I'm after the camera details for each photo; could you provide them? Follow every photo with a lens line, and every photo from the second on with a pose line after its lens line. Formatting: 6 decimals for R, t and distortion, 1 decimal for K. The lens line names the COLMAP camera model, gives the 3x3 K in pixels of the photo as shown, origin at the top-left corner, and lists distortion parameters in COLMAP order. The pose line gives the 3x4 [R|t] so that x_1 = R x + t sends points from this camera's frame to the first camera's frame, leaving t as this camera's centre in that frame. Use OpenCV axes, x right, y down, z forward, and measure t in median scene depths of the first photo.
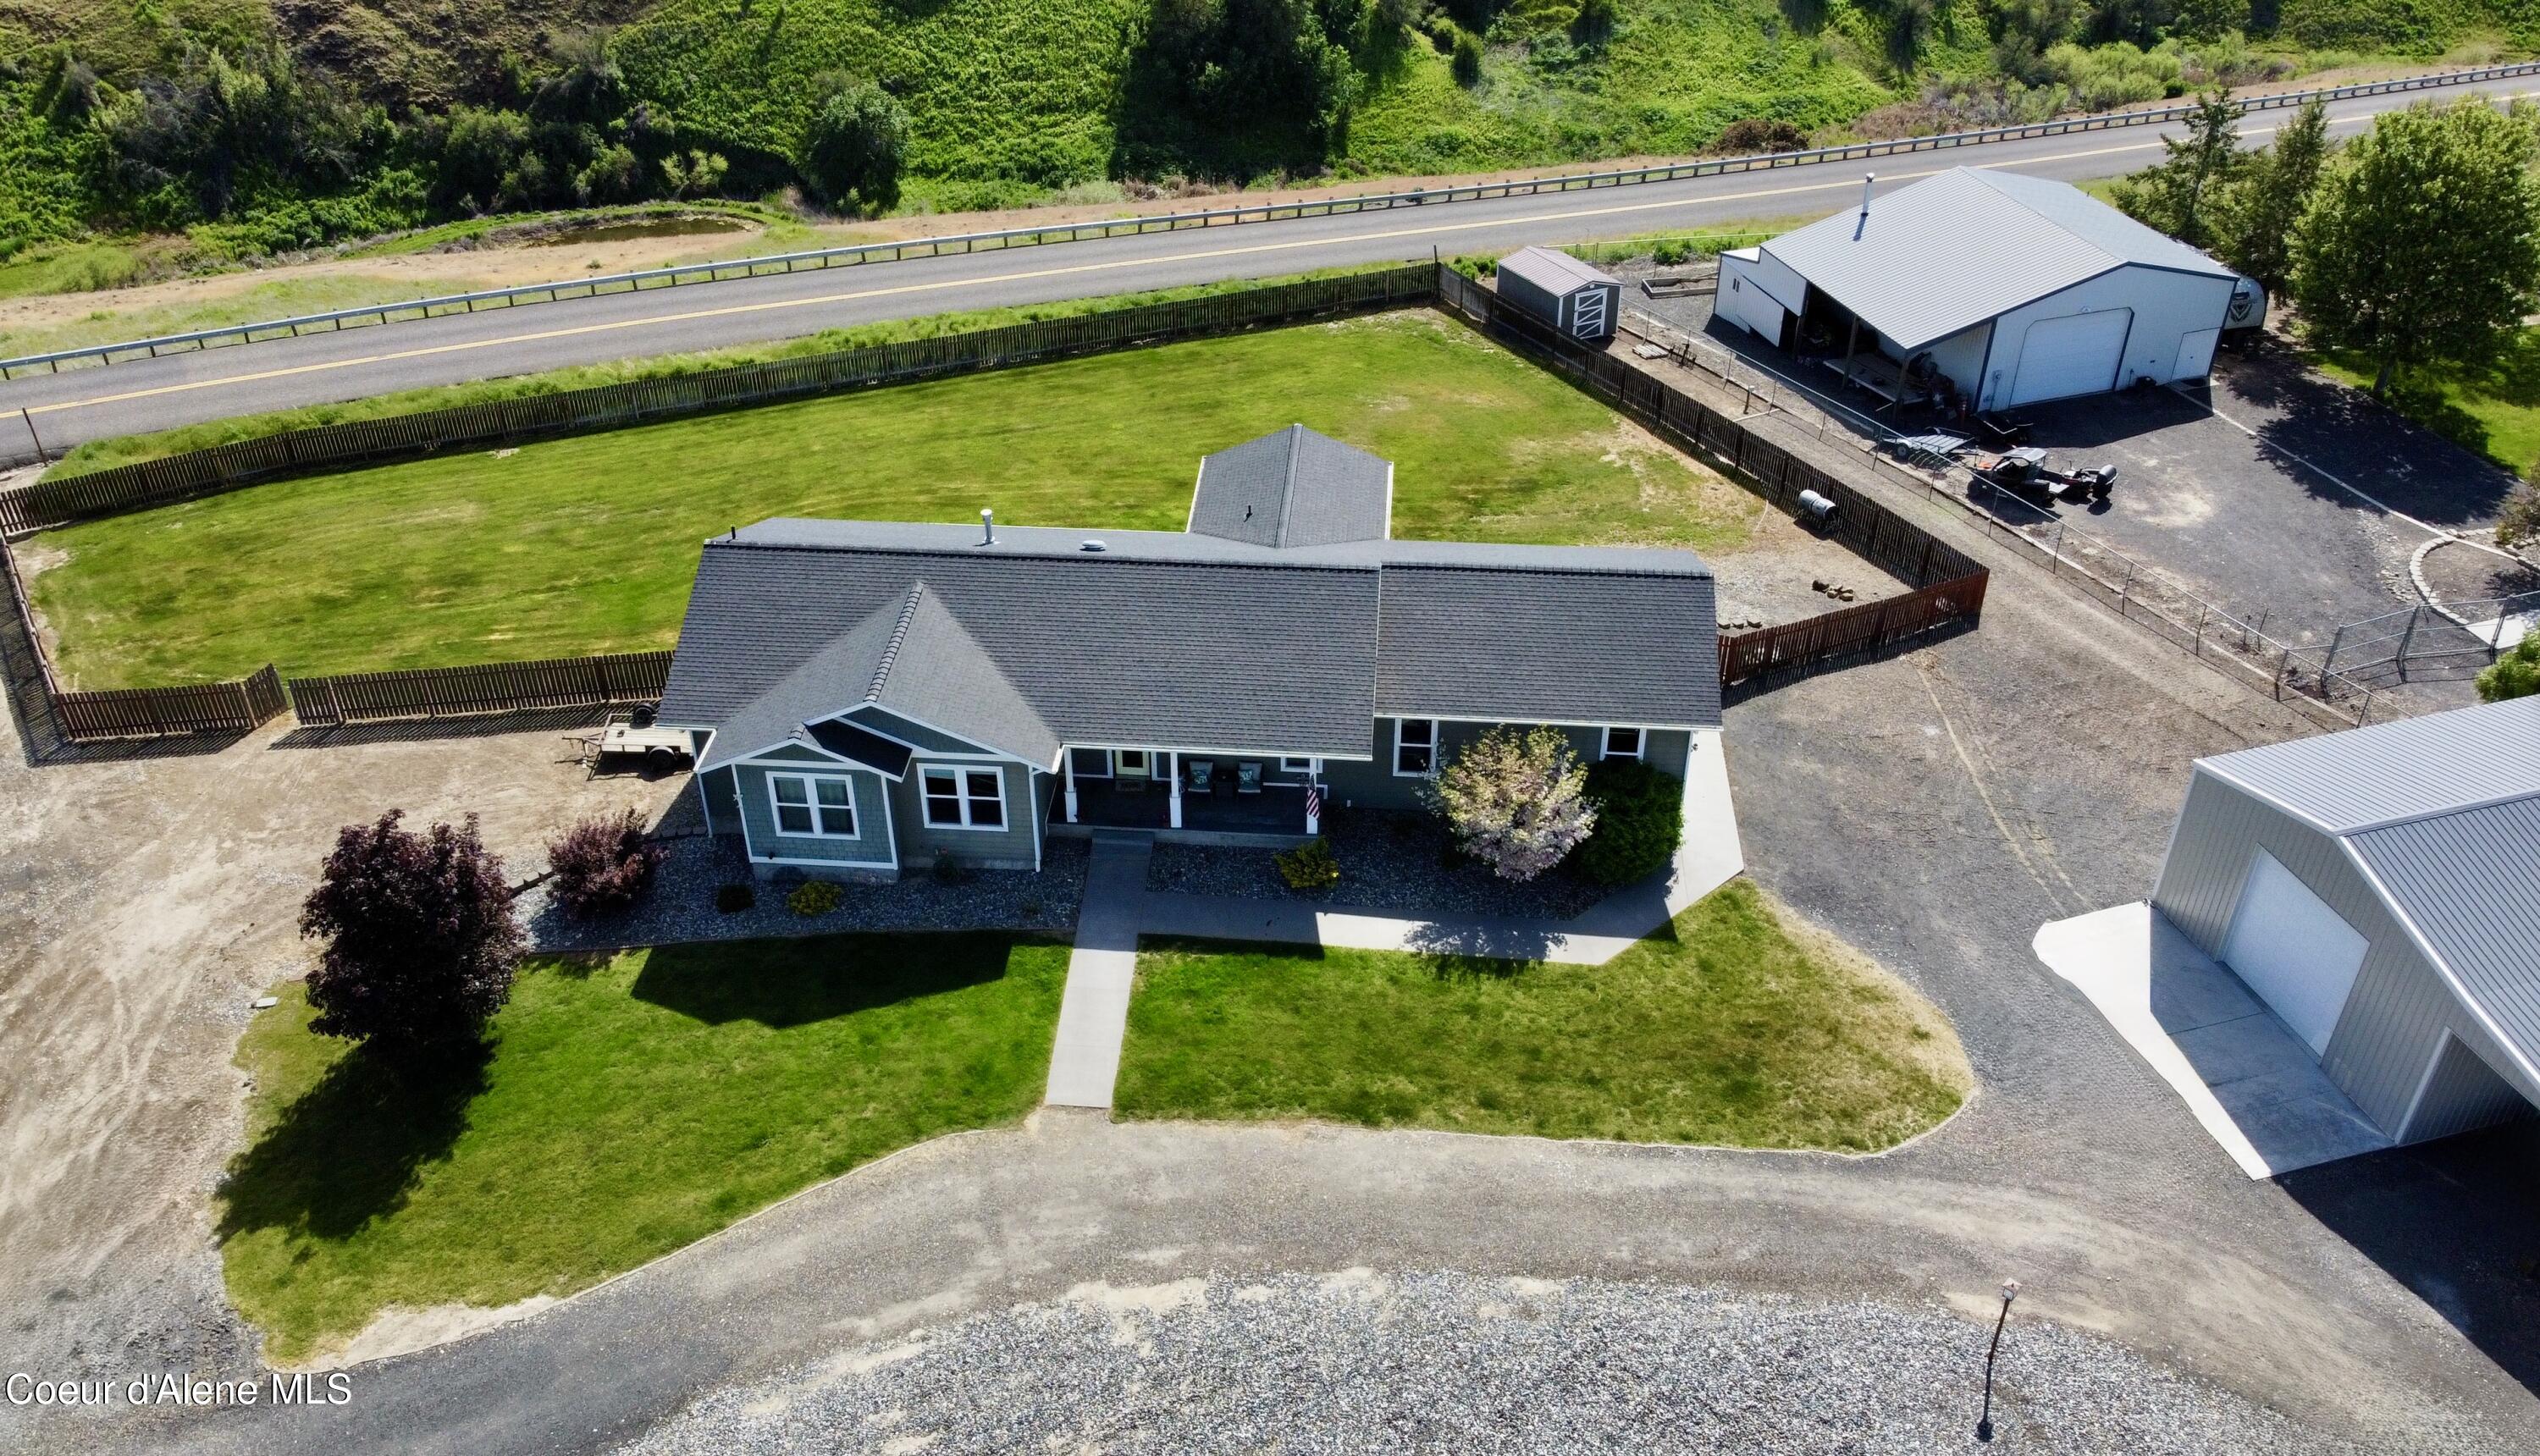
lens RADIAL K [[2007.7, 0, 1269.7], [0, 2007.7, 729.0], [0, 0, 1]] dist [0.005559, -0.007044]
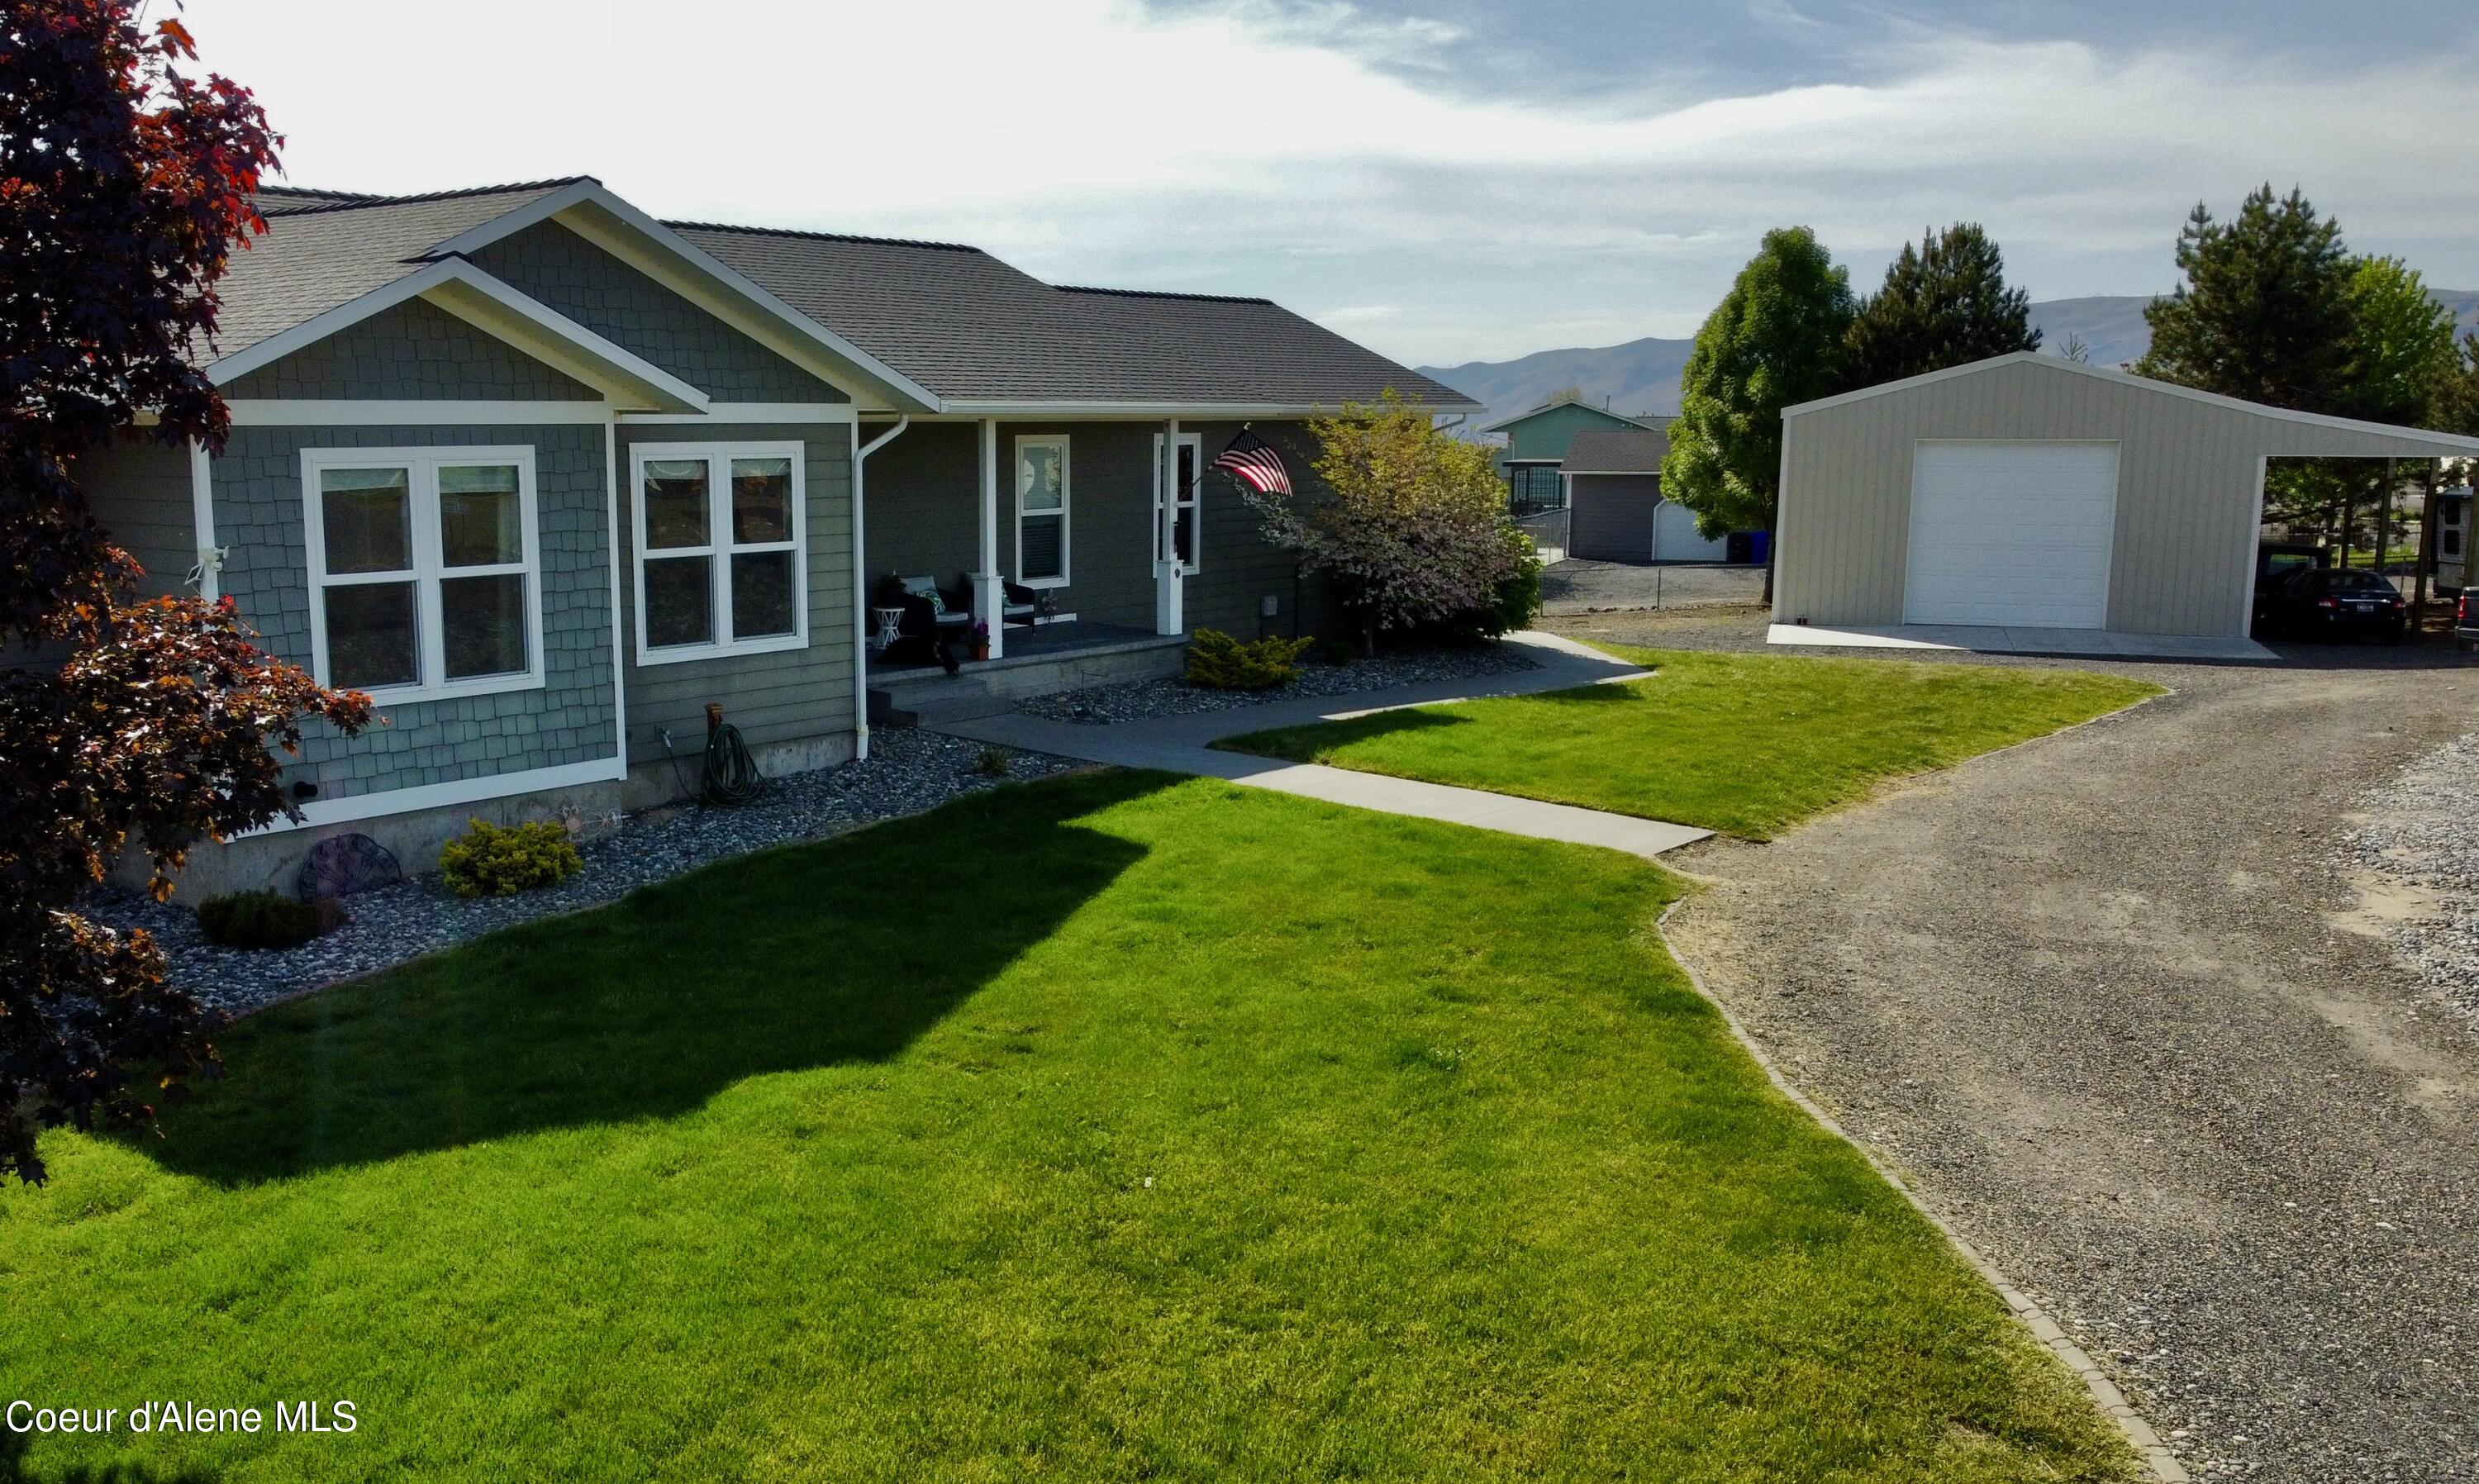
lens RADIAL K [[2158.0, 0, 1053.4], [0, 2158.0, 794.5], [0, 0, 1]] dist [0.010015, -0.017367]
pose [[0.584845, -0.138311, 0.799266, -0.446899], [0.465406, 0.864244, -0.190995, 0.180369], [-0.664345, 0.483685, 0.569819, 0.744993]]
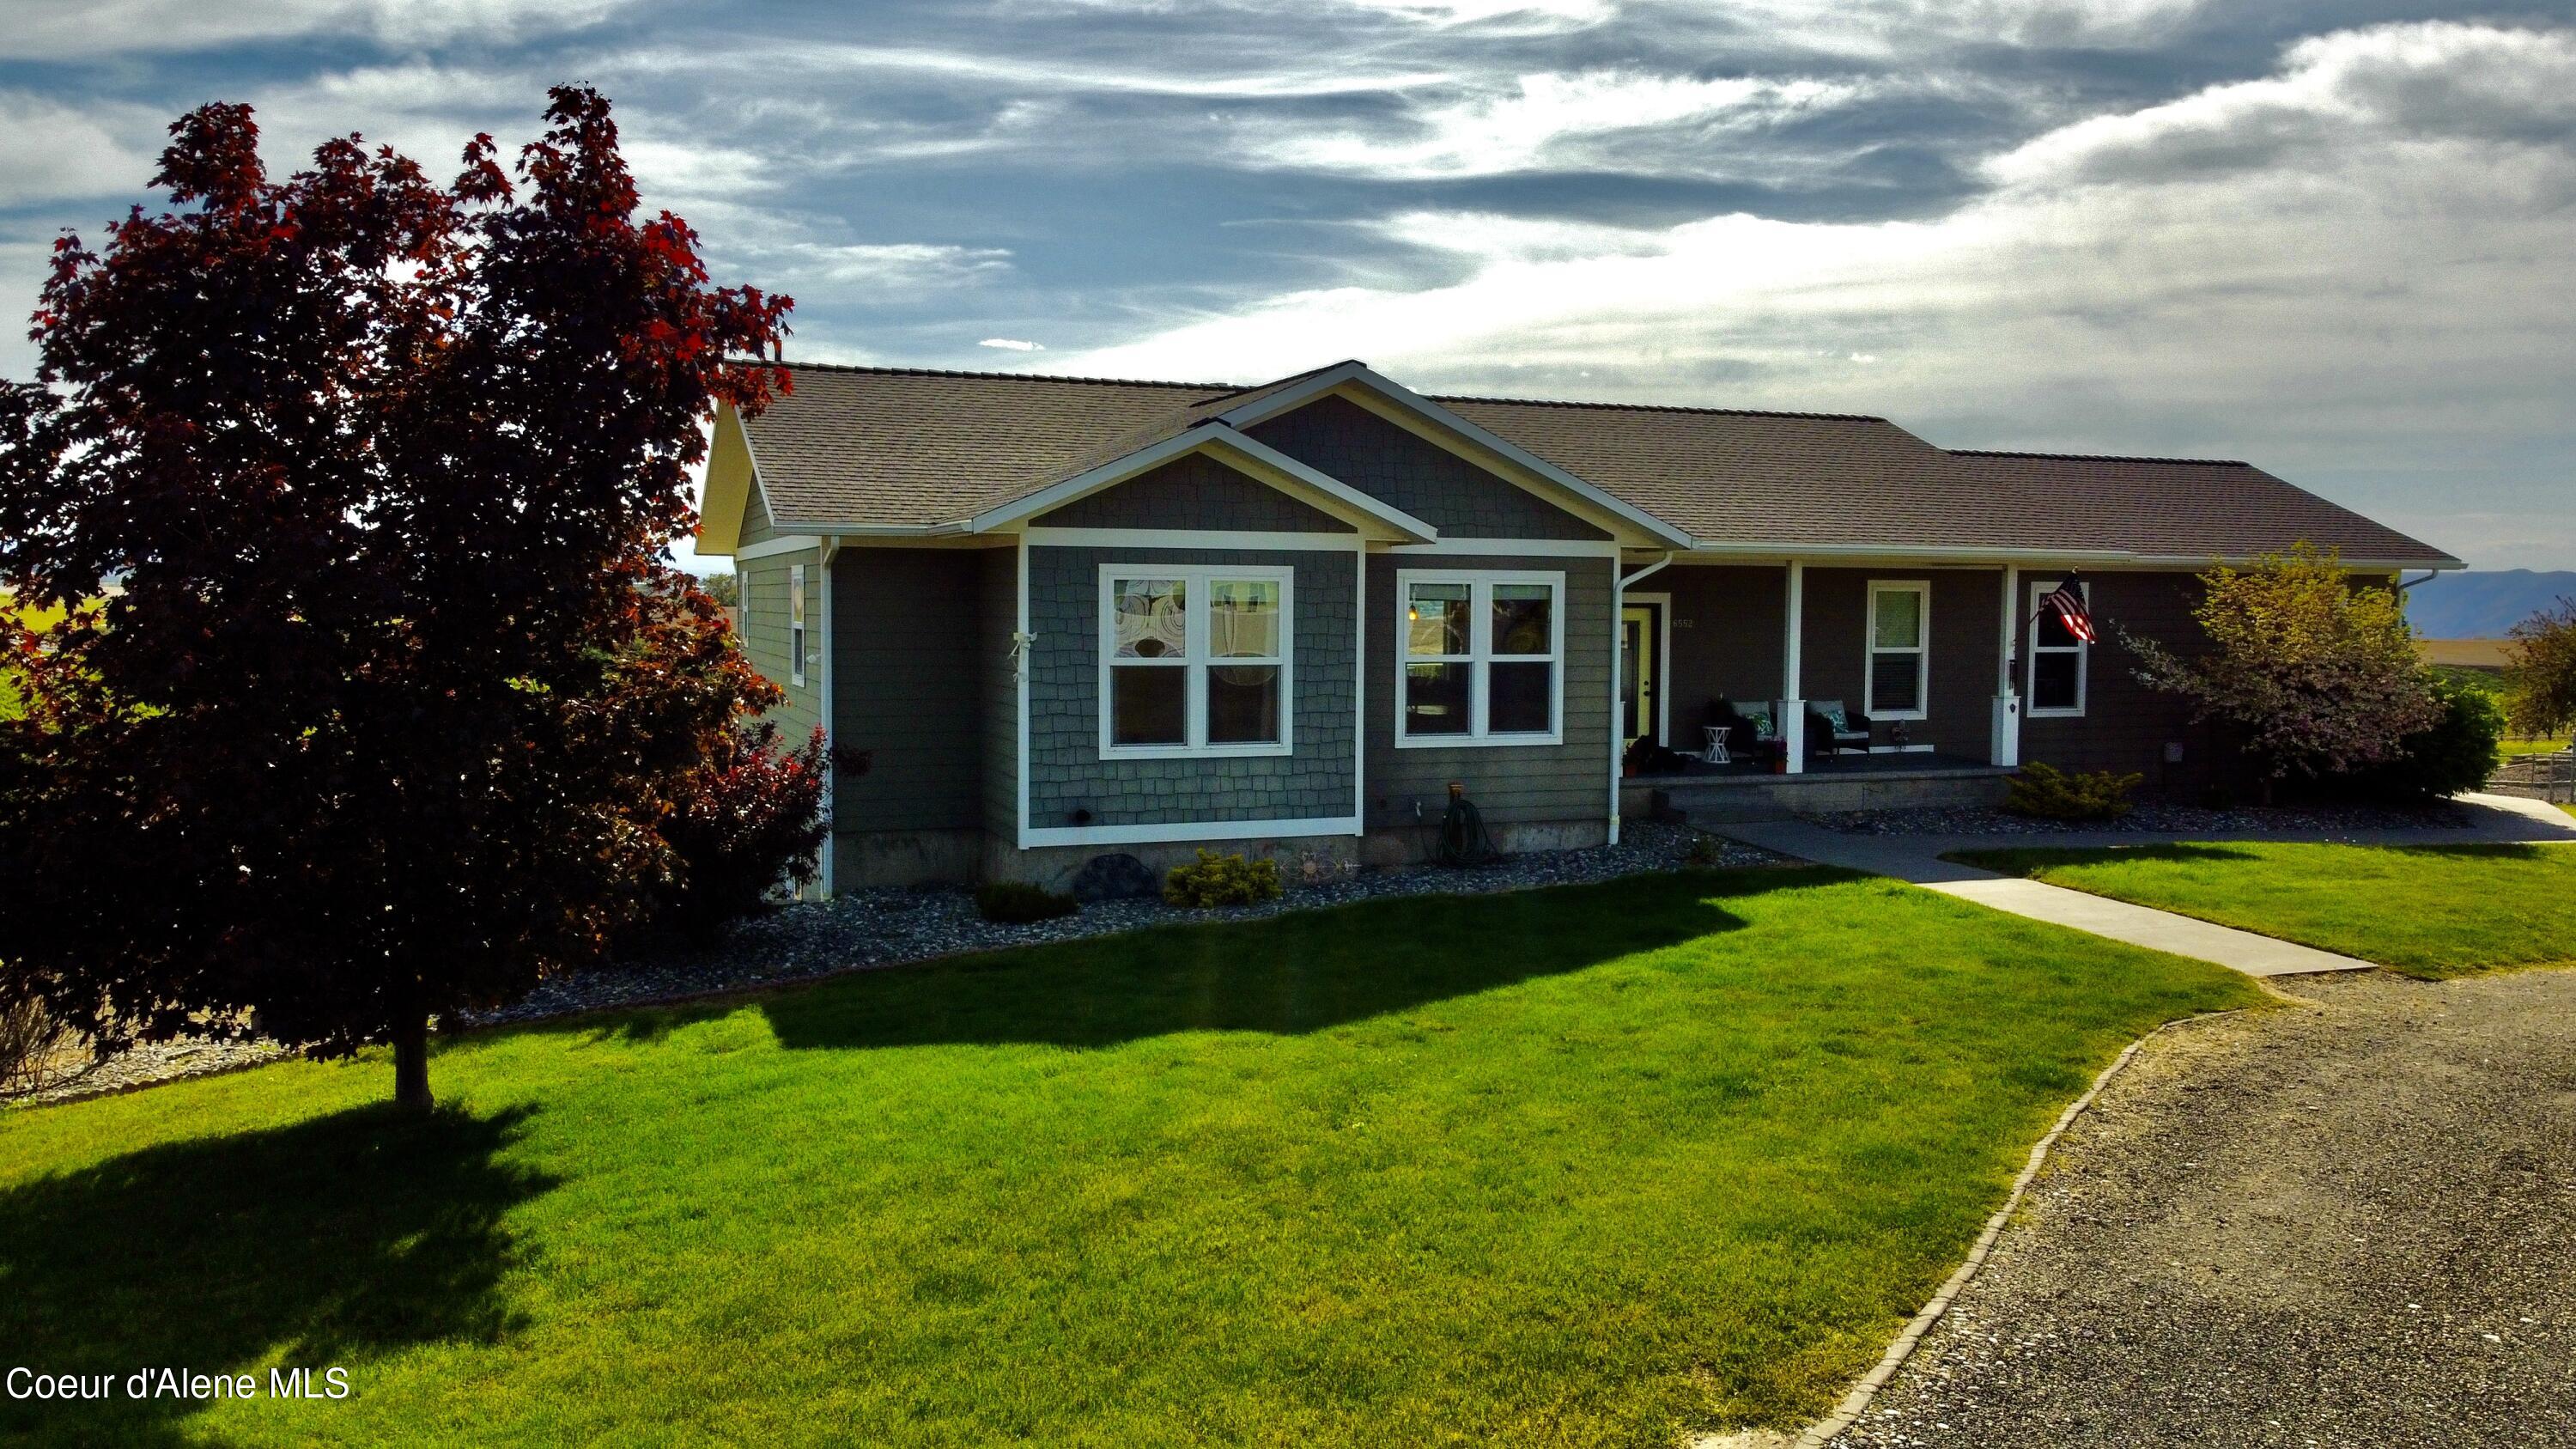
lens RADIAL K [[1943.7, 0, 1296.5], [0, 1943.7, 723.4], [0, 0, 1]] dist [0.004222, -0.005045]
pose [[0.900671, -0.018397, 0.434112, -0.382825], [0.241690, 0.851485, -0.465360, 0.242788], [-0.361078, 0.524057, 0.771354, 0.676631]]
